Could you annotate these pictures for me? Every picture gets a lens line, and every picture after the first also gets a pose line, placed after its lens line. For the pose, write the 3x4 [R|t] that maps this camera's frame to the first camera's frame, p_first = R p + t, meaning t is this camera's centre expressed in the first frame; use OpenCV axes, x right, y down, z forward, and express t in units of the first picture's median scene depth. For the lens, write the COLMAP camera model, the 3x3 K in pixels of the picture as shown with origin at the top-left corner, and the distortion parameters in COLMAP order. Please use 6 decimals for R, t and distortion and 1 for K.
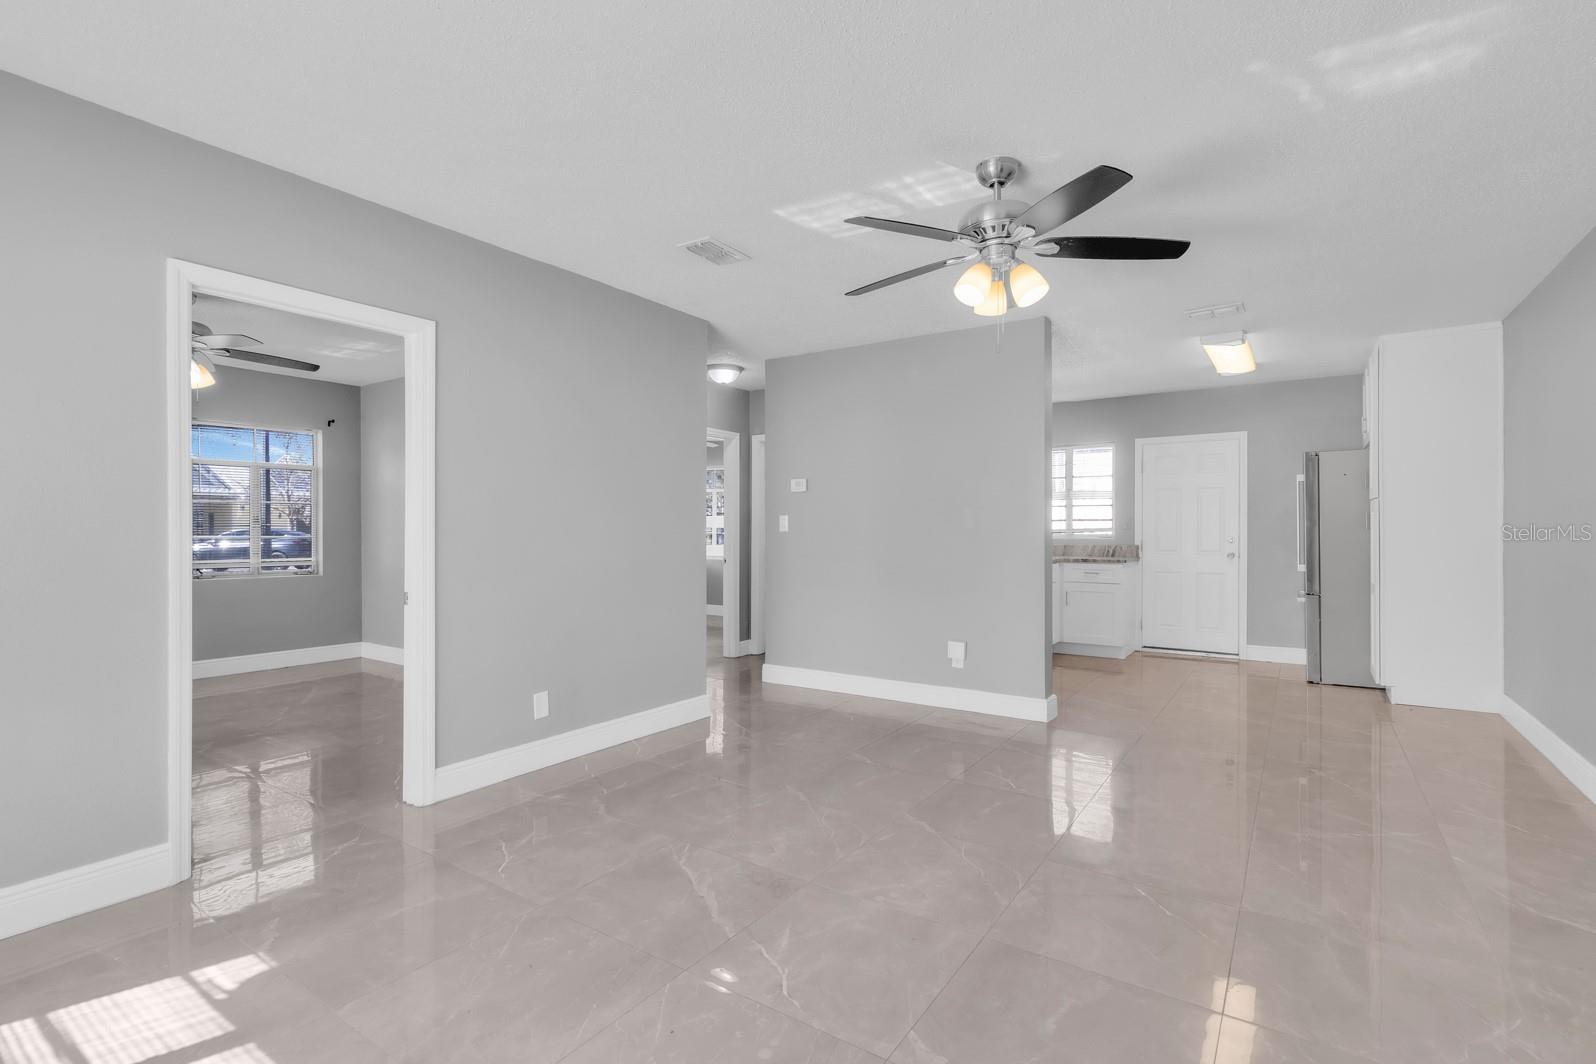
lens RADIAL K [[728.4, 0, 808.5], [0, 728.4, 524.8], [0, 0, 1]] dist [0.001554, 0.000084]
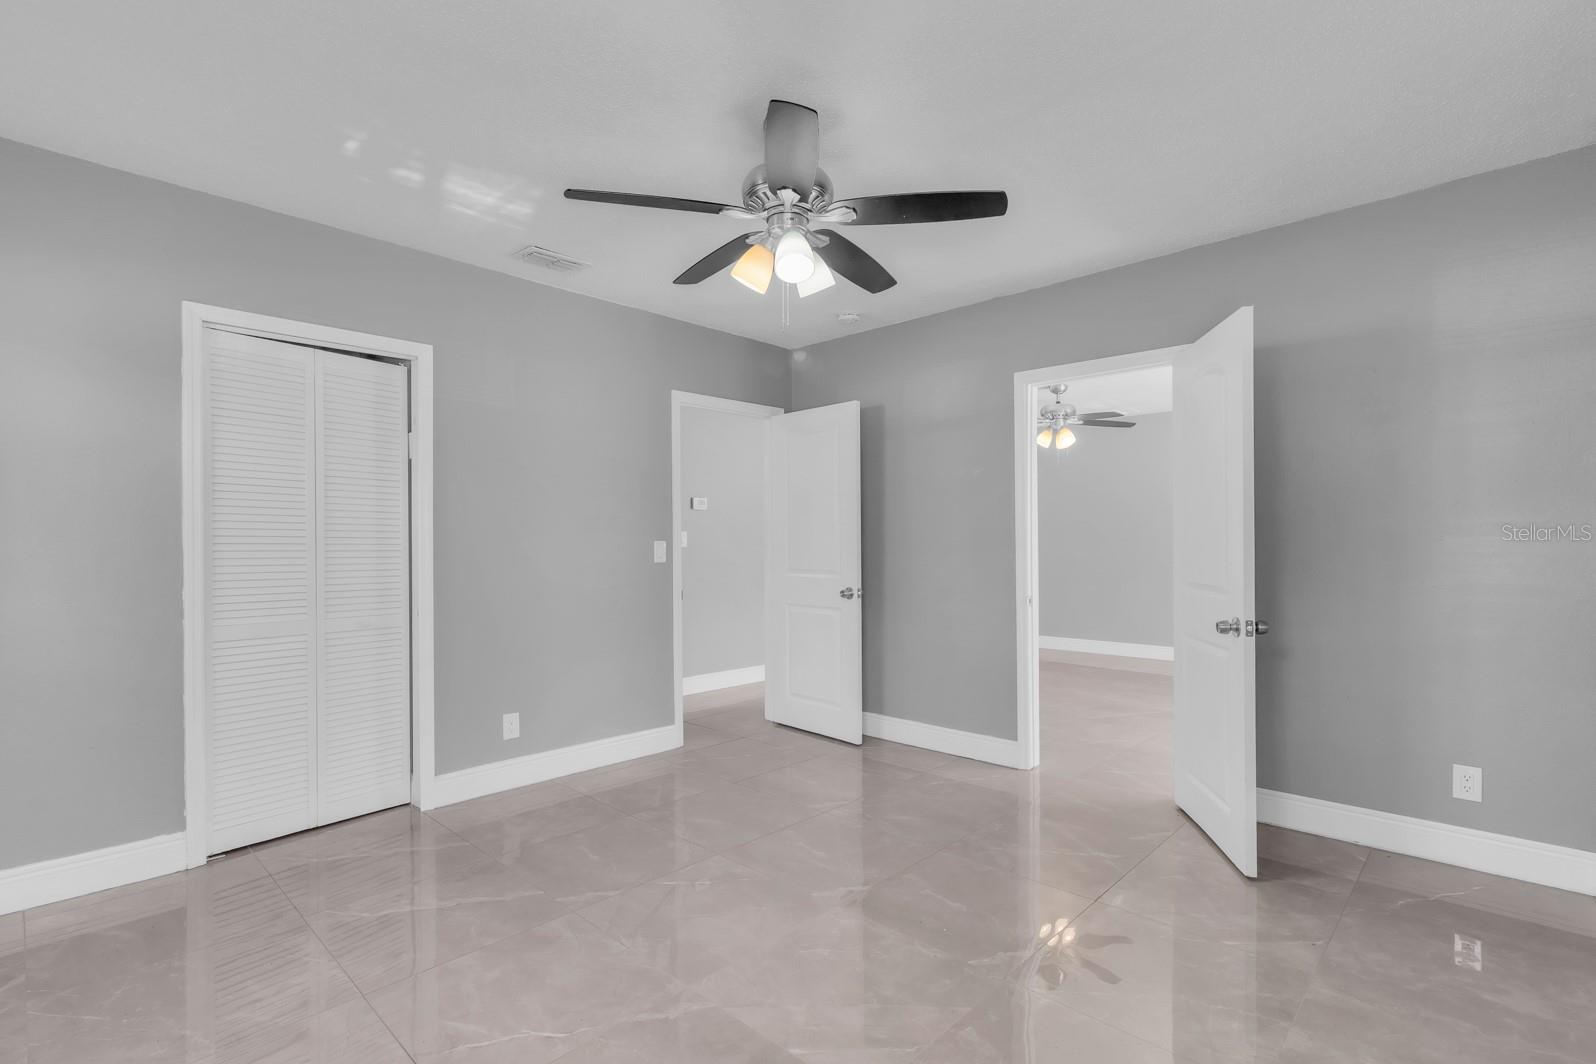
lens RADIAL K [[728.4, 0, 784.0], [0, 728.4, 547.7], [0, 0, 1]] dist [0.001554, 0.000084]
pose [[0.991522, 0.006365, -0.129785, 0.568372], [-0.006085, 0.999978, 0.002553, -0.003990], [0.129798, -0.001742, 0.991539, 0.271204]]
